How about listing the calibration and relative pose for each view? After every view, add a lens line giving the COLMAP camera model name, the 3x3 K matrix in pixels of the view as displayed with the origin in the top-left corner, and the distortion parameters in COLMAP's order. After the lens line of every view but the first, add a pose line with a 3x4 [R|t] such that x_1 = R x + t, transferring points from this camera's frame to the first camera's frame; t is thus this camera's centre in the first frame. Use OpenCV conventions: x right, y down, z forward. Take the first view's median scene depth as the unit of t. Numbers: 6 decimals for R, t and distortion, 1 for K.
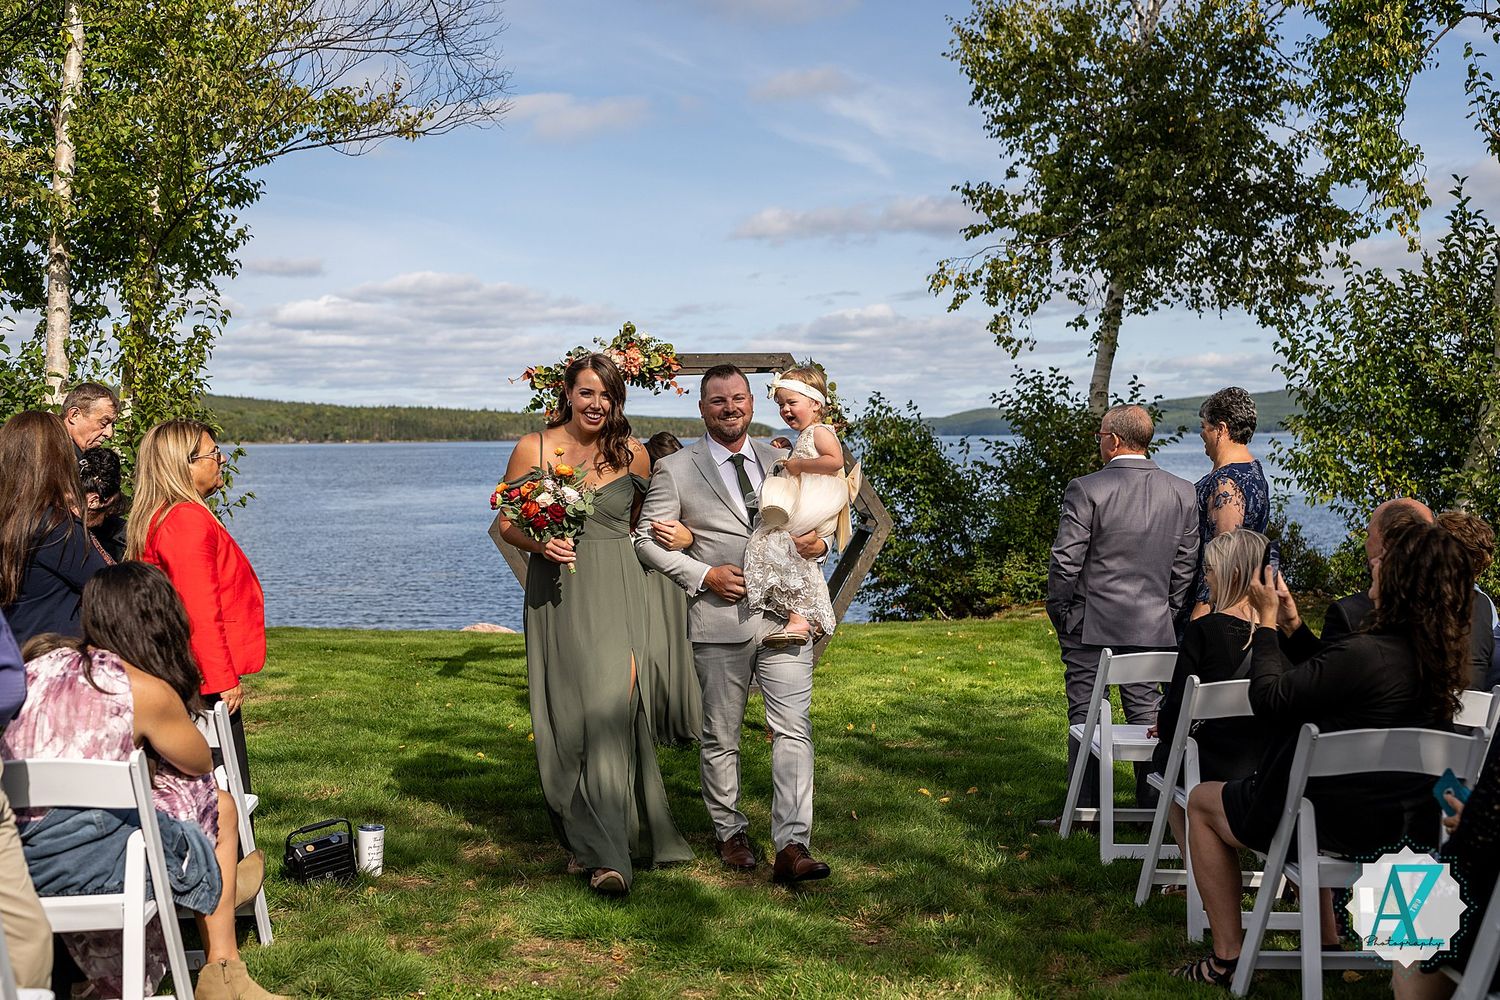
lens RADIAL K [[1845.7, 0, 766.0], [0, 1845.7, 522.9], [0, 0, 1]] dist [-0.018435, 0.000000]
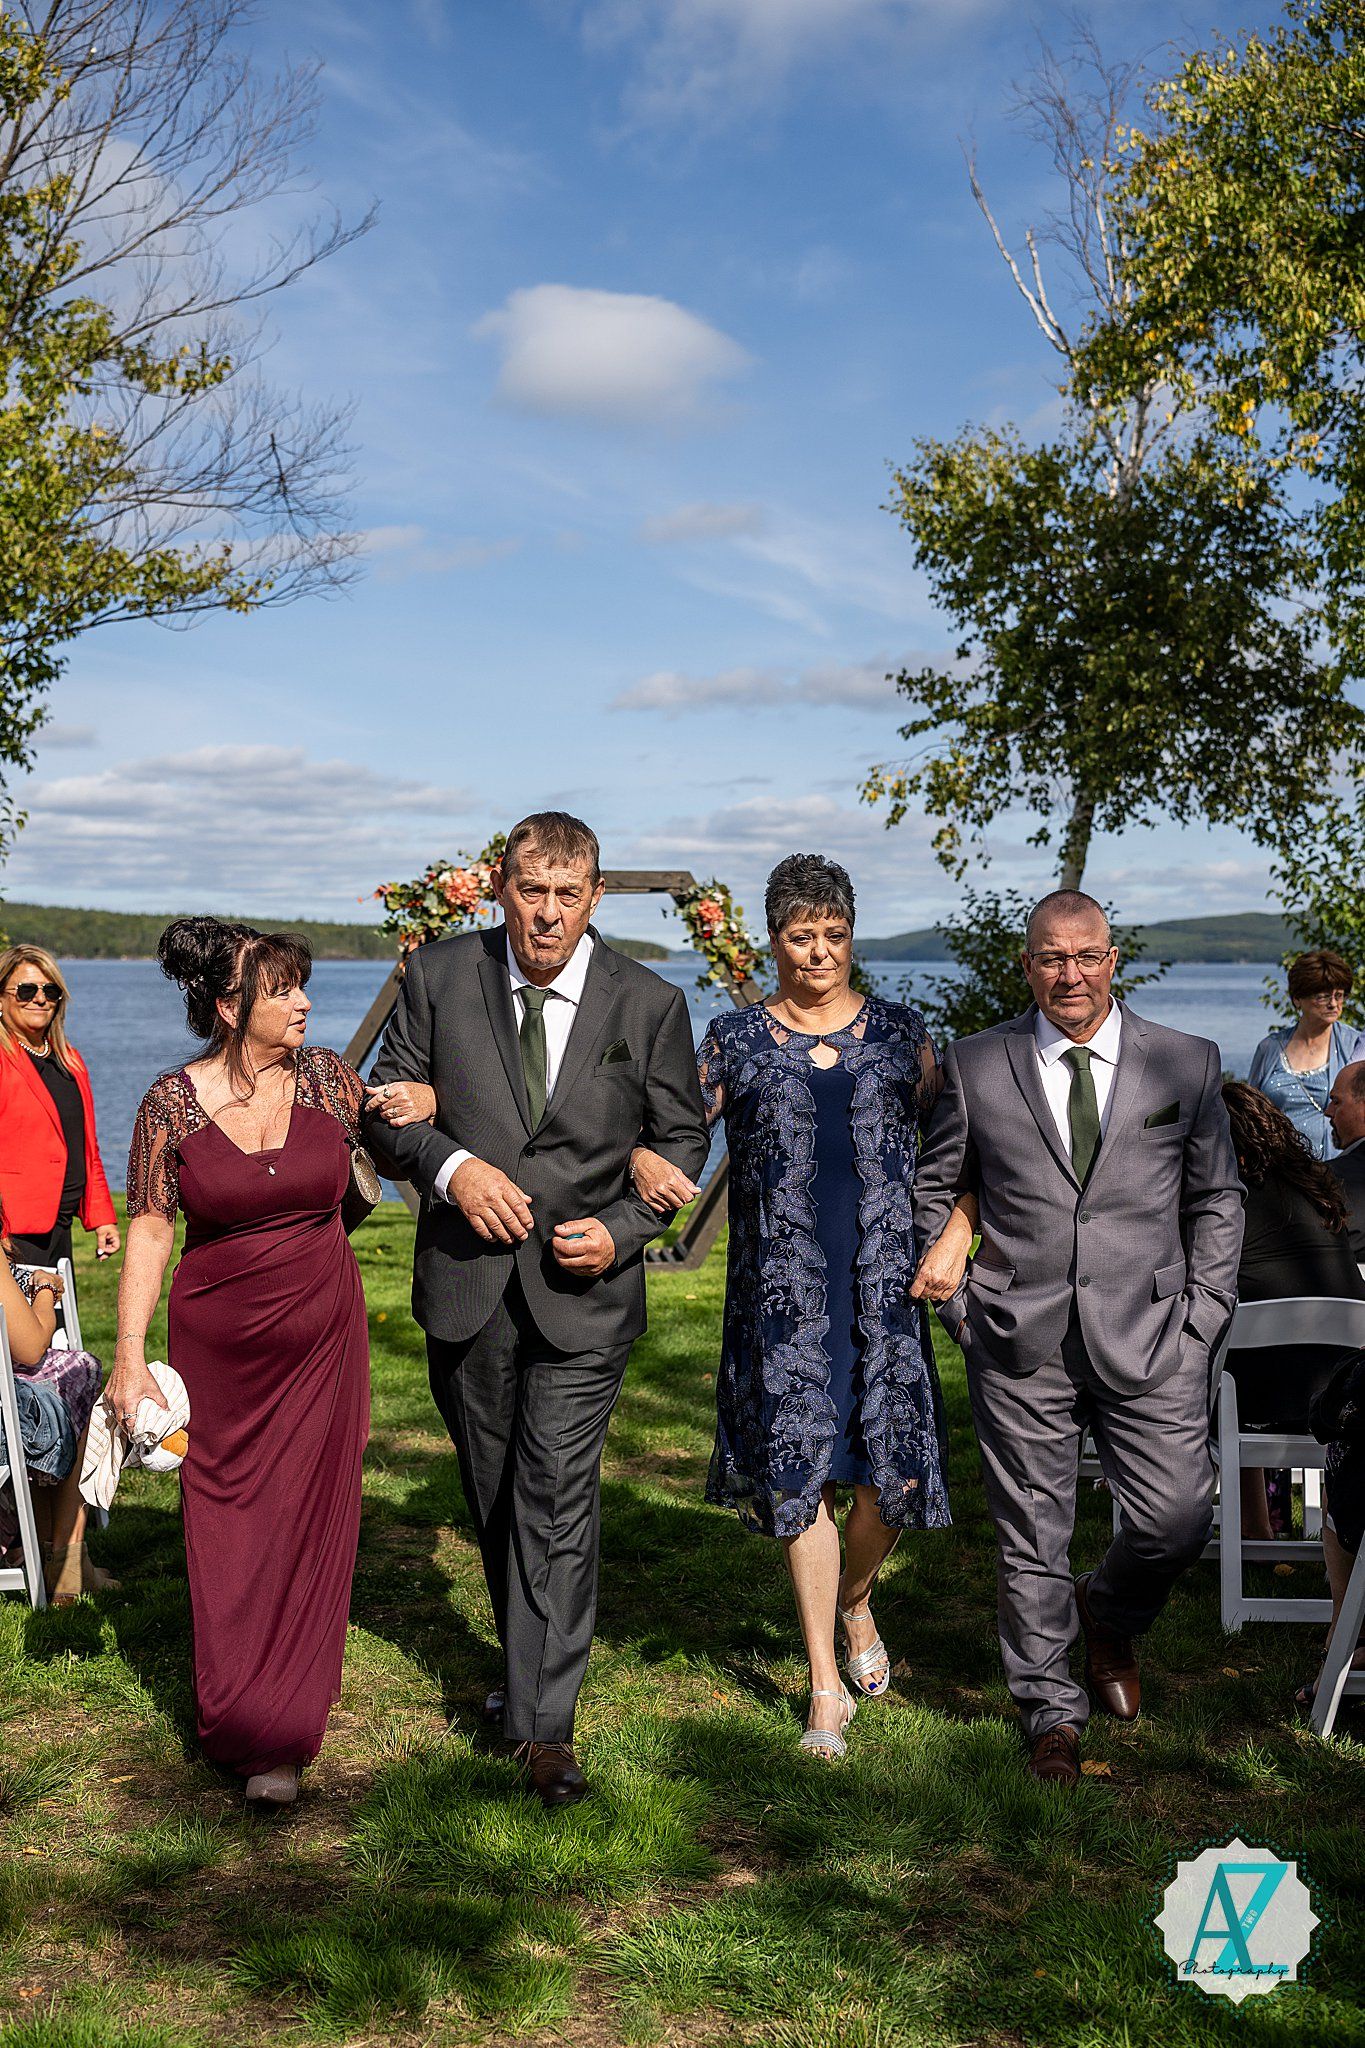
lens RADIAL K [[2490.2, 0, 686.5], [0, 2490.2, 1027.2], [0, 0, 1]] dist [-0.030928, 0.000000]
pose [[0.999826, 0.014523, 0.011673, -0.000716], [-0.014326, 0.999757, -0.016760, -0.000988], [-0.011914, 0.016590, 0.999791, -0.117275]]
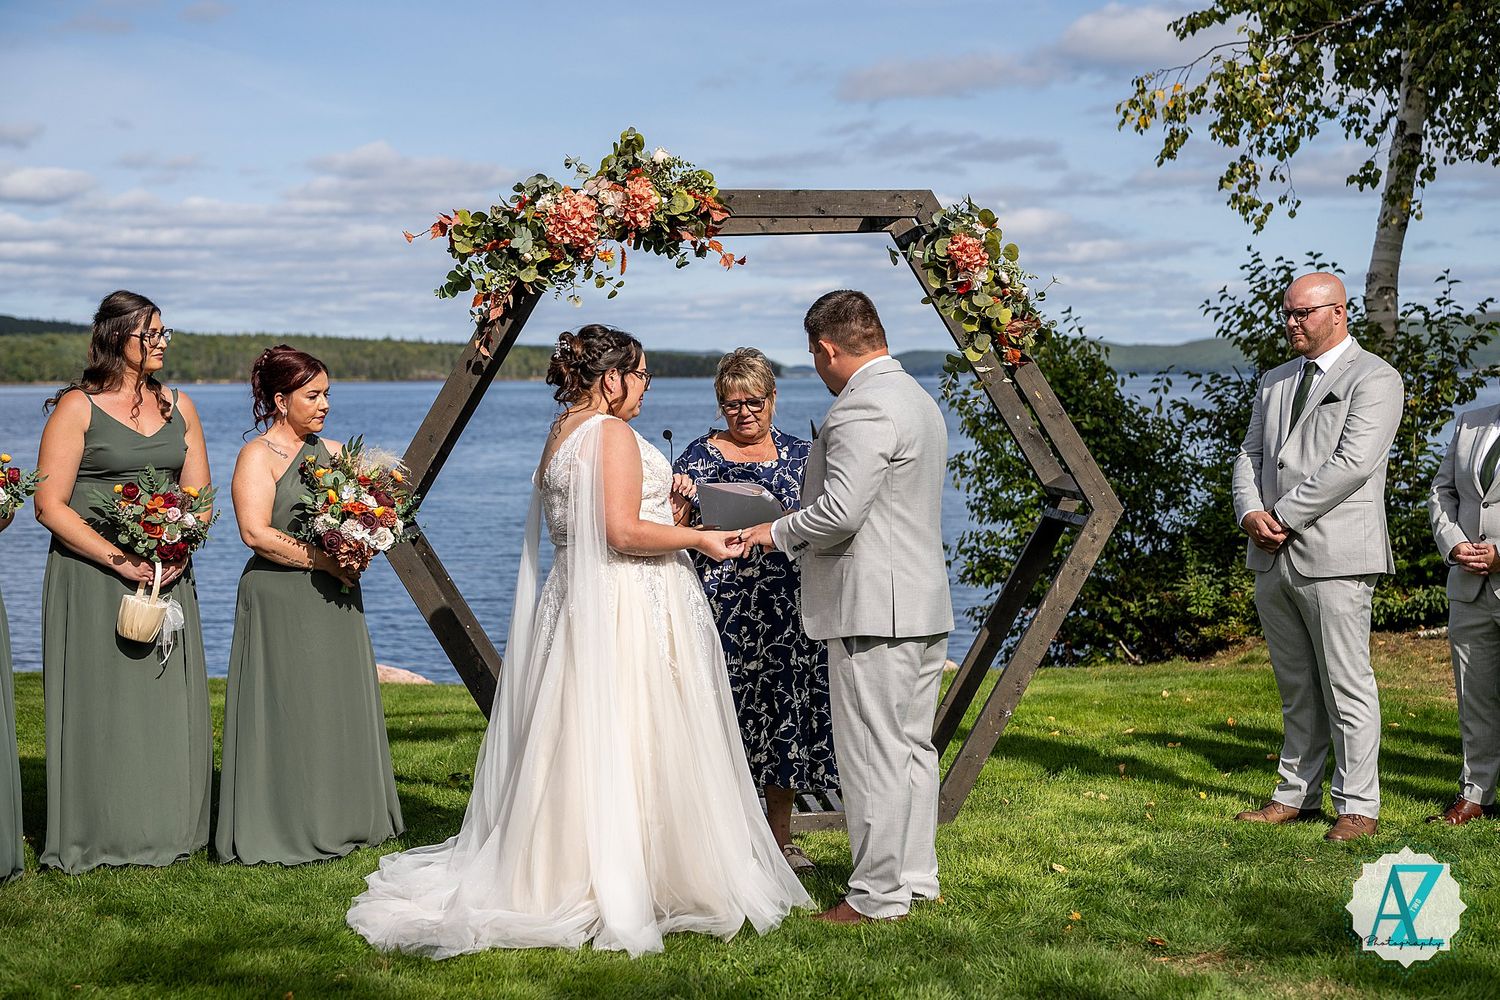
lens RADIAL K [[2141.9, 0, 770.6], [0, 2141.9, 470.3], [0, 0, 1]] dist [-0.004404, 0.000000]
pose [[0.999792, 0.002376, 0.020273, -0.038192], [-0.002194, 0.999957, -0.008972, -0.004177], [-0.020293, 0.008925, 0.999754, 0.313290]]
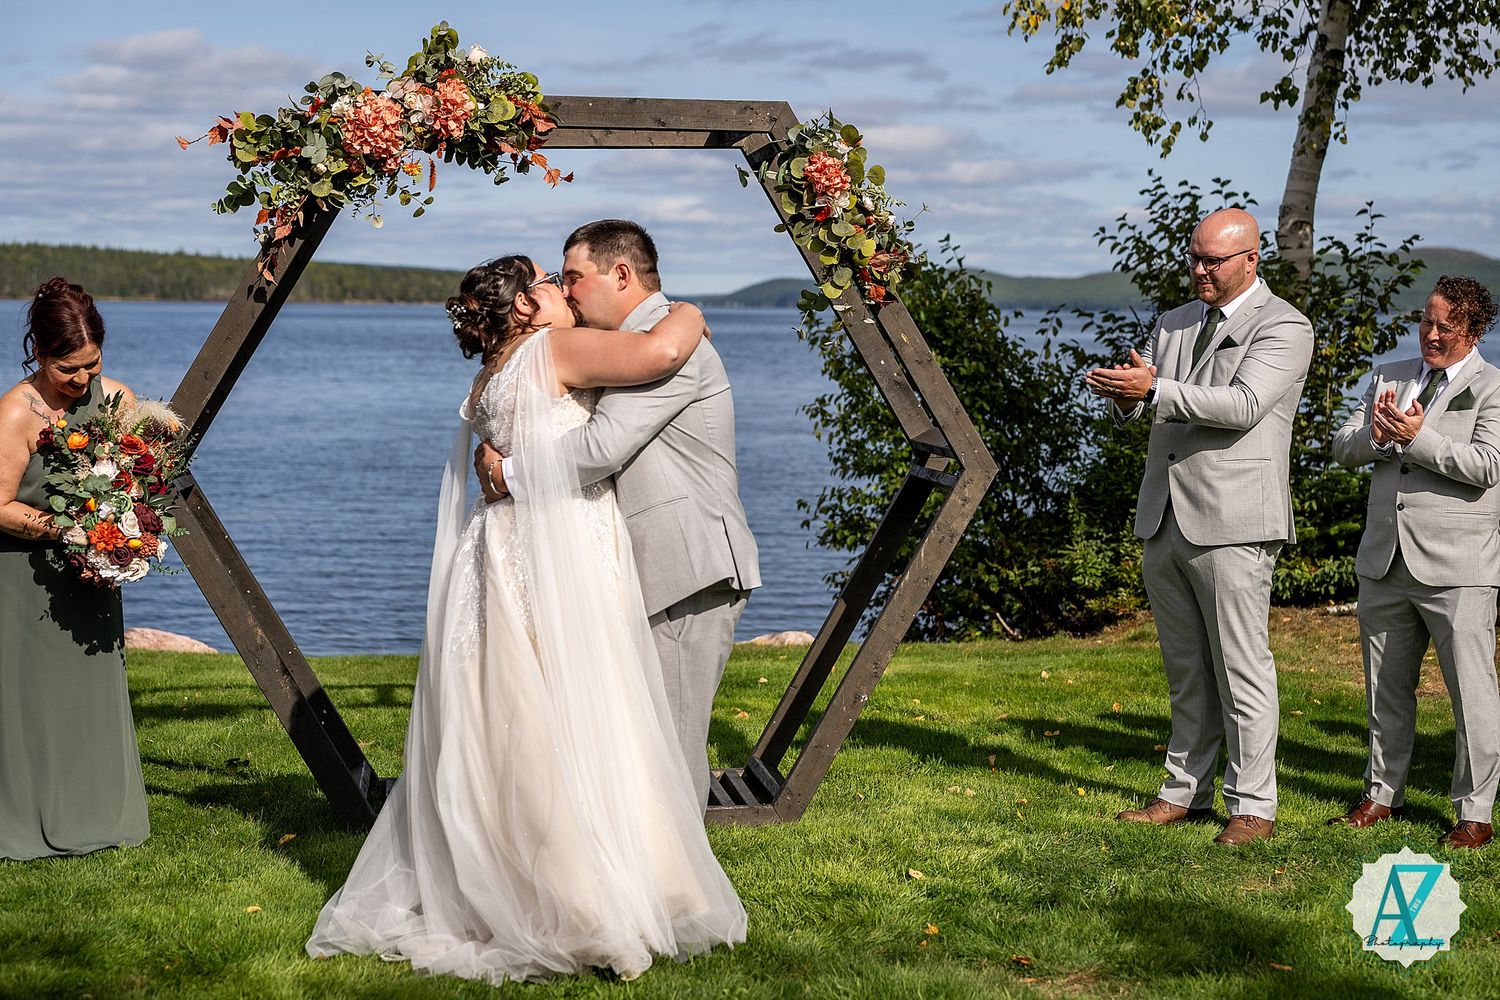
lens RADIAL K [[2404.1, 0, 759.5], [0, 2404.1, 463.2], [0, 0, 1]] dist [0.004484, 0.000000]
pose [[0.996872, 0.017564, 0.077057, -0.032838], [-0.018646, 0.999737, 0.013347, -0.006737], [-0.076802, -0.014742, 0.996937, 0.320761]]
